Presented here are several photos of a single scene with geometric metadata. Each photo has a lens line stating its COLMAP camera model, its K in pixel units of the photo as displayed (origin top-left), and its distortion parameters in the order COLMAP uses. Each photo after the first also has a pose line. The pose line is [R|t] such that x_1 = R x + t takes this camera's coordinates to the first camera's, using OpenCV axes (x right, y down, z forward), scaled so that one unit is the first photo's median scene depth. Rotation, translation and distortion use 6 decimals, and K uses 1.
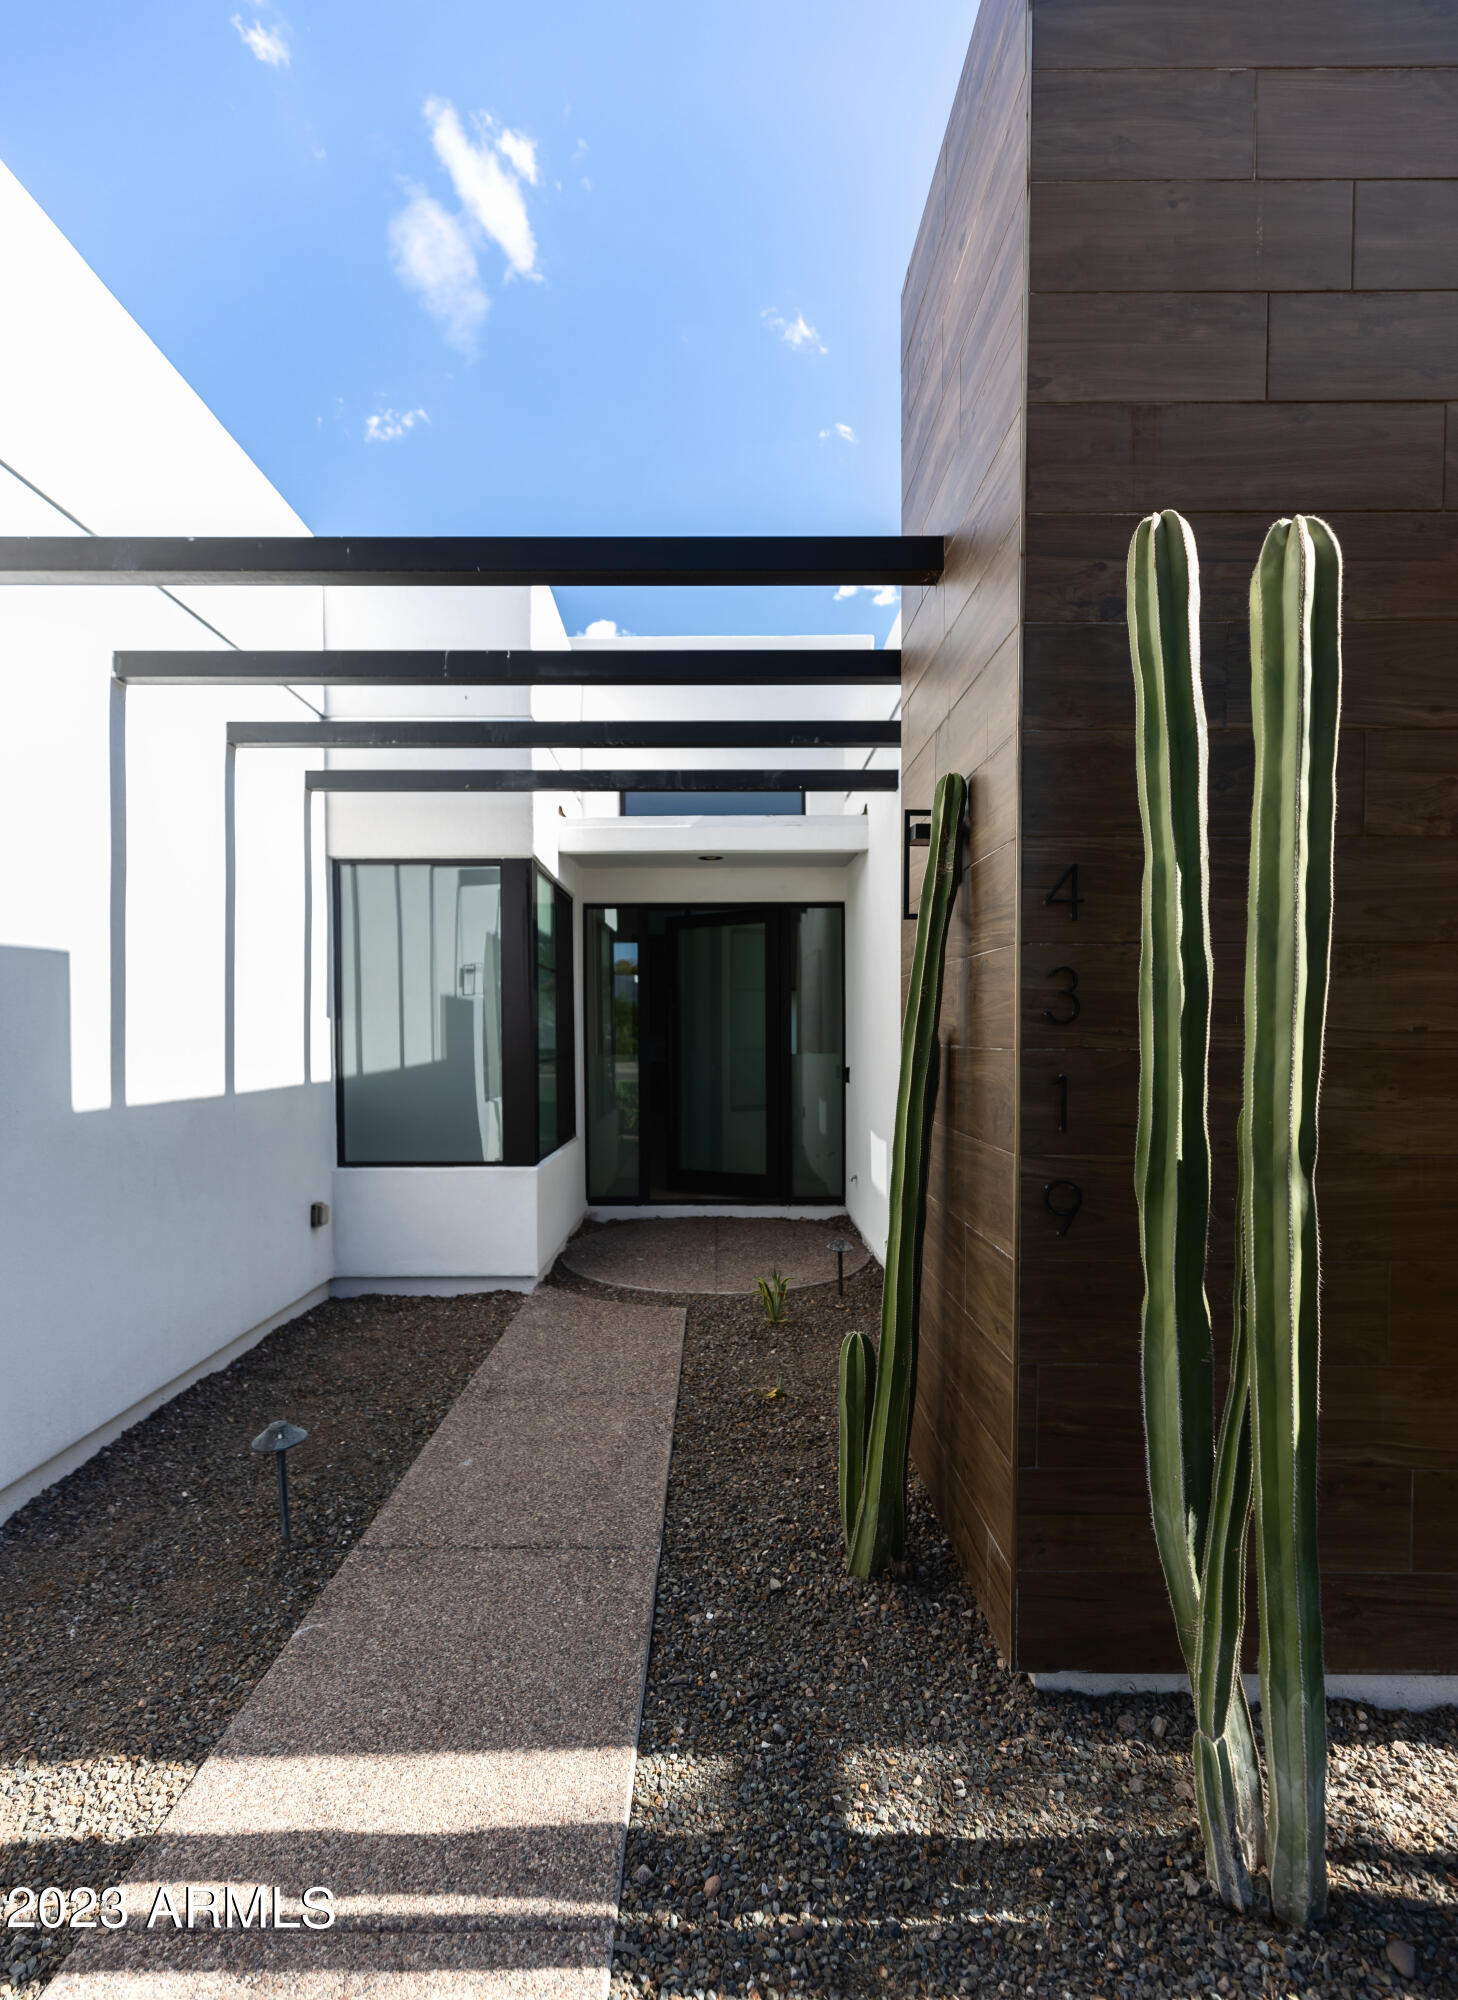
lens RADIAL K [[1001.9, 0, 724.0], [0, 1001.9, 1067.1], [0, 0, 1]] dist [0.002711, -0.000033]
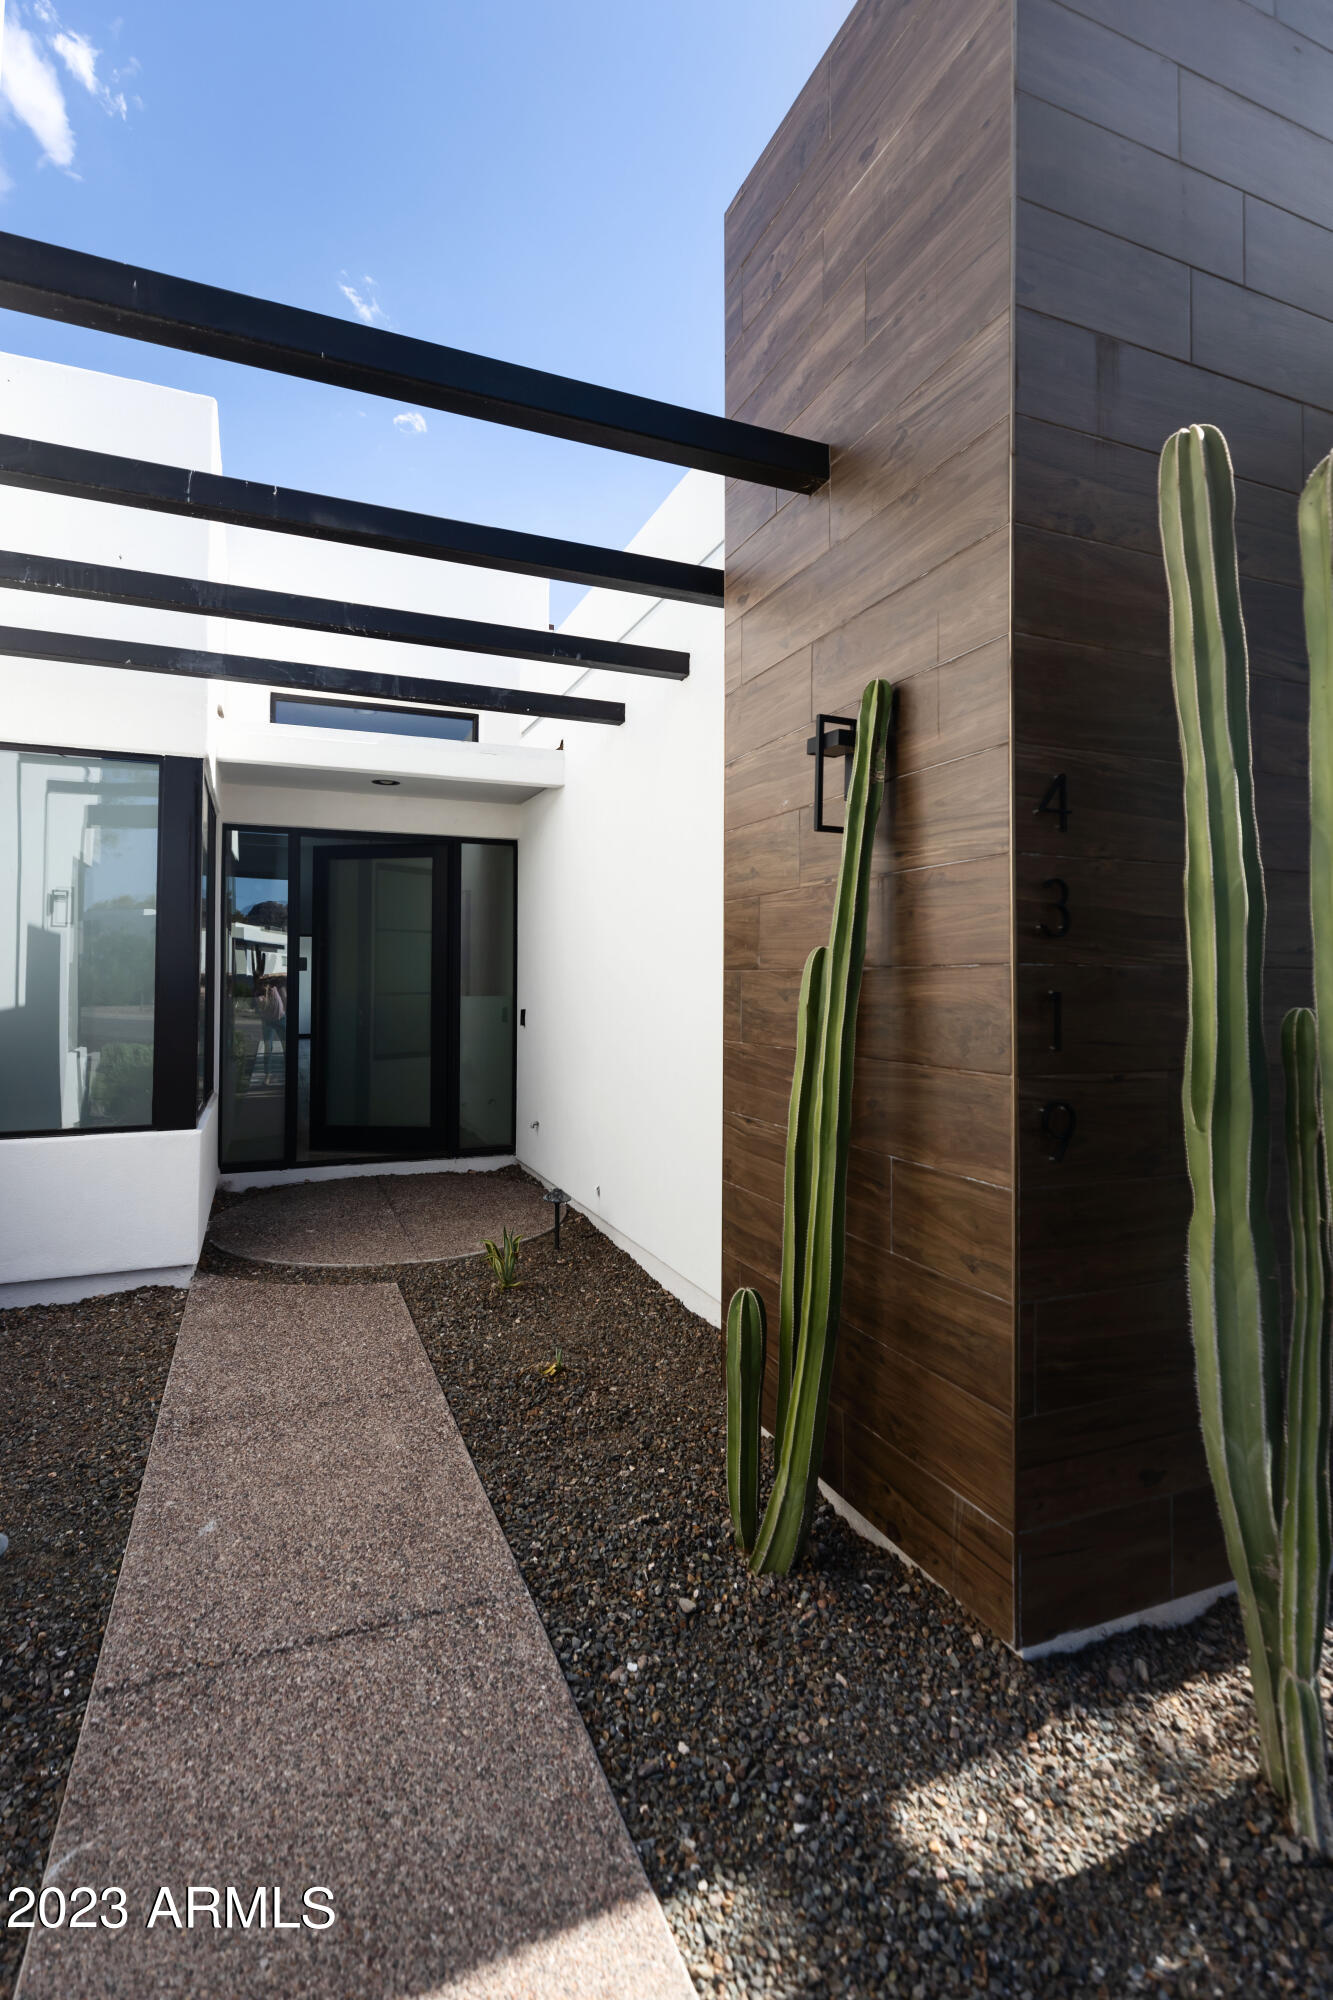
lens RADIAL K [[966.2, 0, 666.7], [0, 966.2, 962.6], [0, 0, 1]] dist [0.002379, 0.000934]
pose [[0.923380, 0.011558, 0.383713, -0.274525], [0.010557, 0.998404, -0.055479, 0.021197], [-0.383742, 0.055279, 0.921784, 0.220341]]
